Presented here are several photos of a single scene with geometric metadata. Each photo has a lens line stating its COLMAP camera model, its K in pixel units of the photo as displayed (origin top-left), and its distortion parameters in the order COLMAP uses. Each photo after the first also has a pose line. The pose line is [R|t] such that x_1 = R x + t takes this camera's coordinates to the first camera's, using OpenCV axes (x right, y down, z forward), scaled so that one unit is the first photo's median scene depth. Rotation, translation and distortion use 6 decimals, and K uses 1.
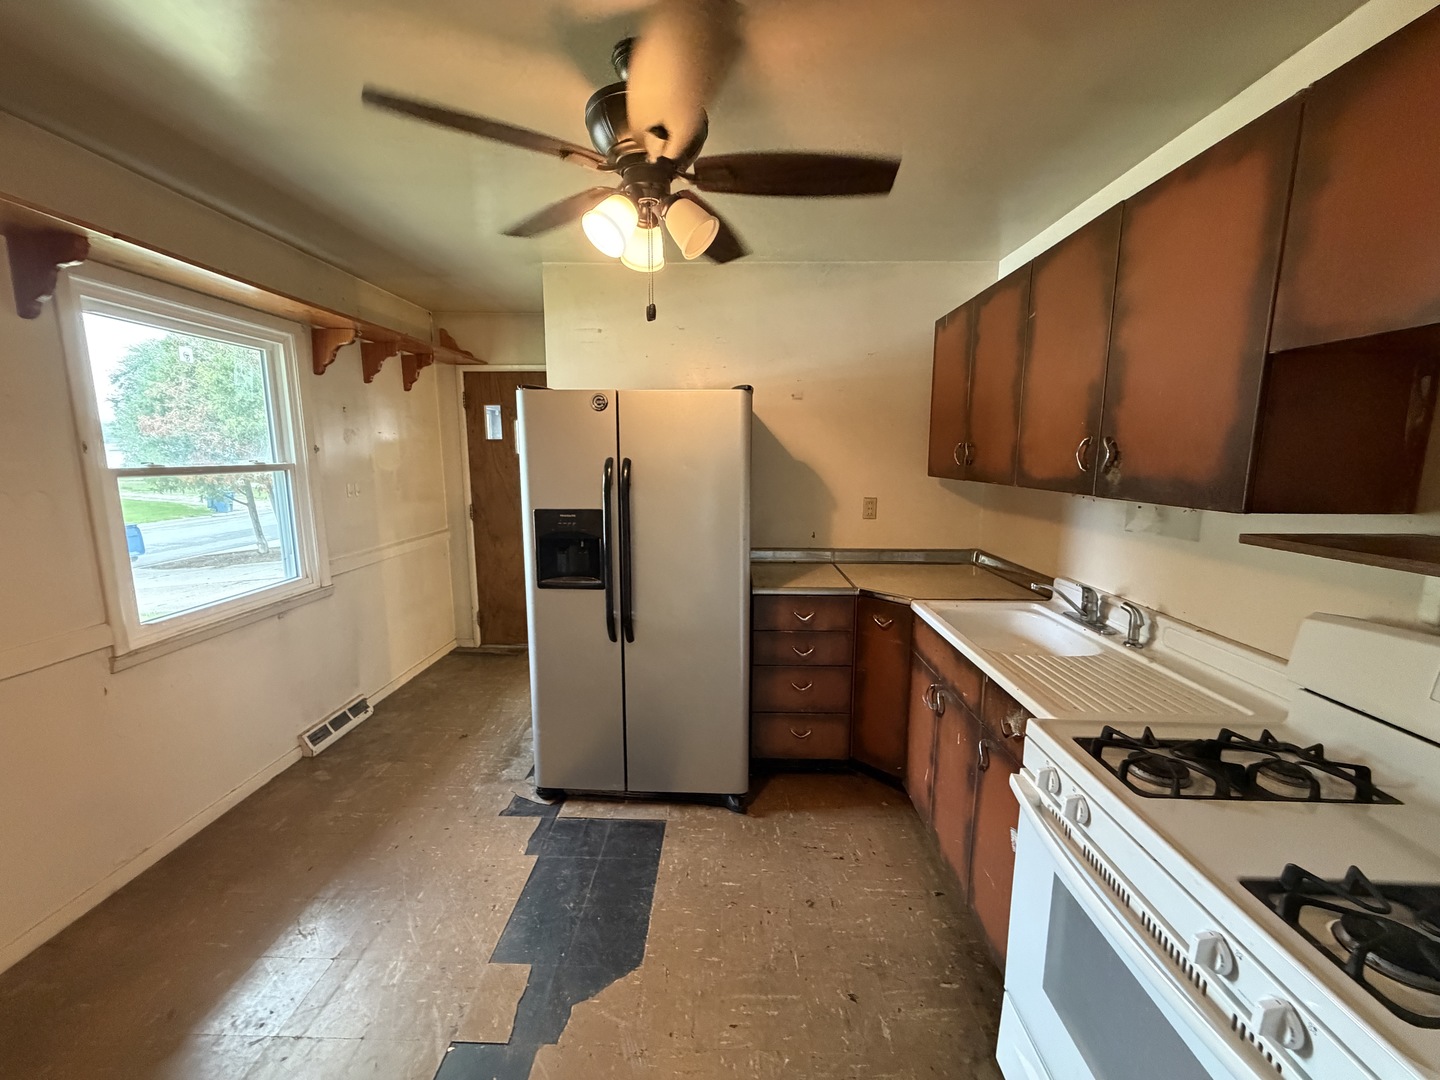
lens RADIAL K [[574.0, 0, 715.3], [0, 574.0, 537.8], [0, 0, 1]] dist [0.001957, 0.000050]
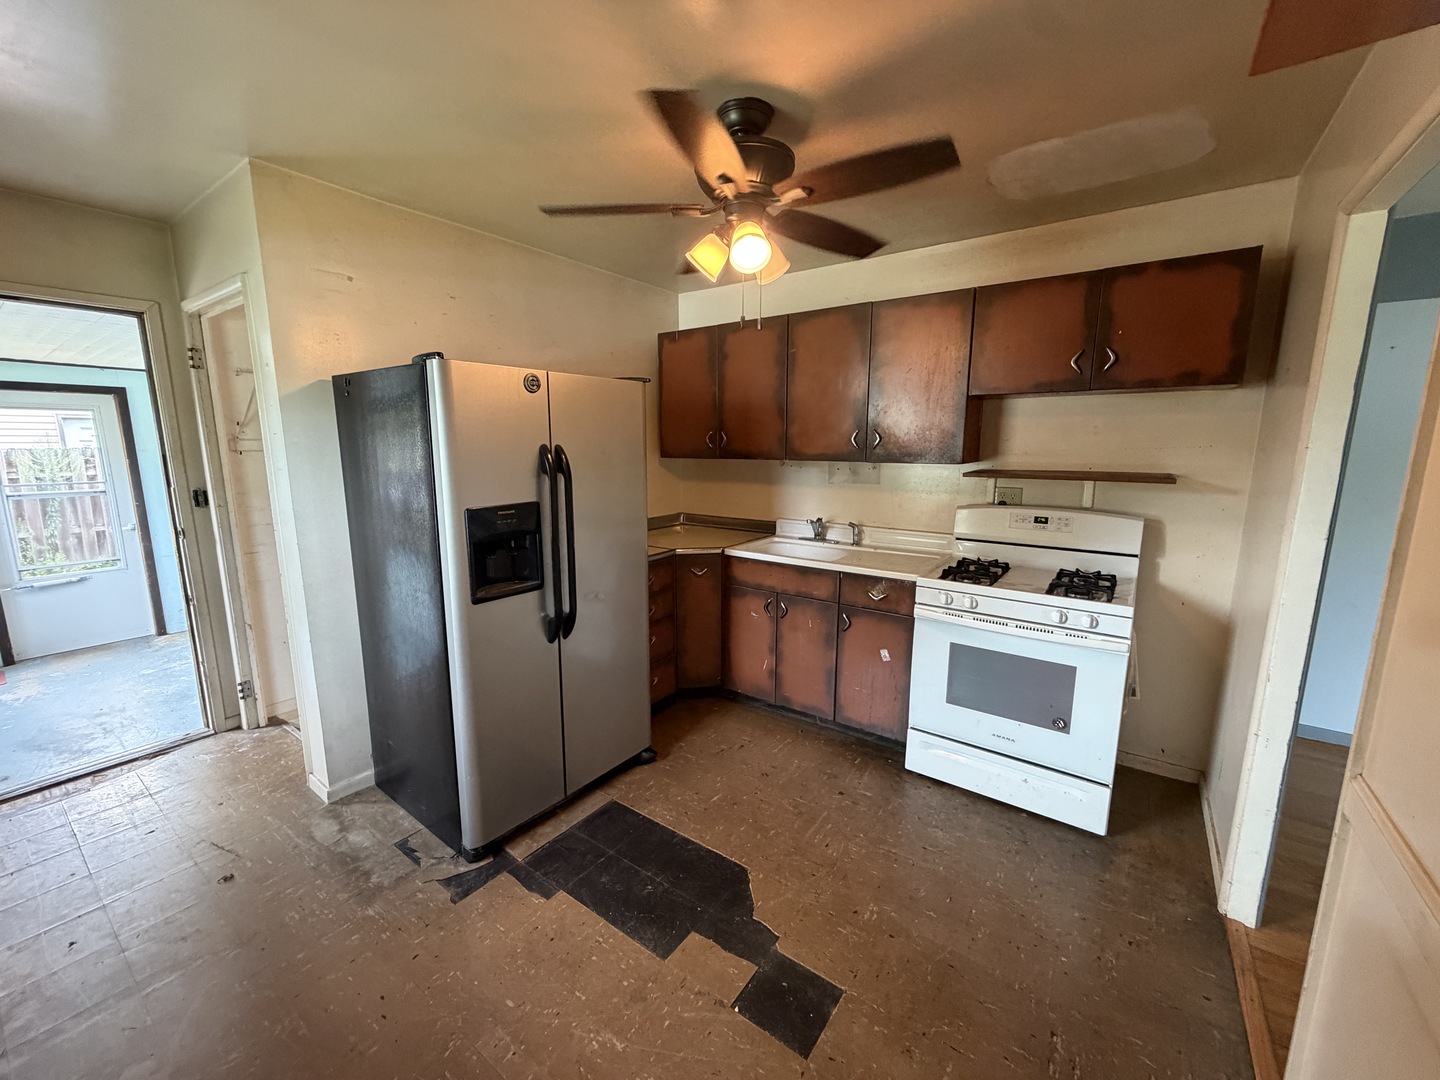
lens RADIAL K [[574.0, 0, 715.3], [0, 574.0, 537.8], [0, 0, 1]] dist [0.001957, 0.000050]
pose [[0.569955, -0.142610, 0.809205, -0.774266], [0.123456, 0.988507, 0.087254, -0.036777], [-0.812348, 0.050170, 0.581011, 0.243469]]
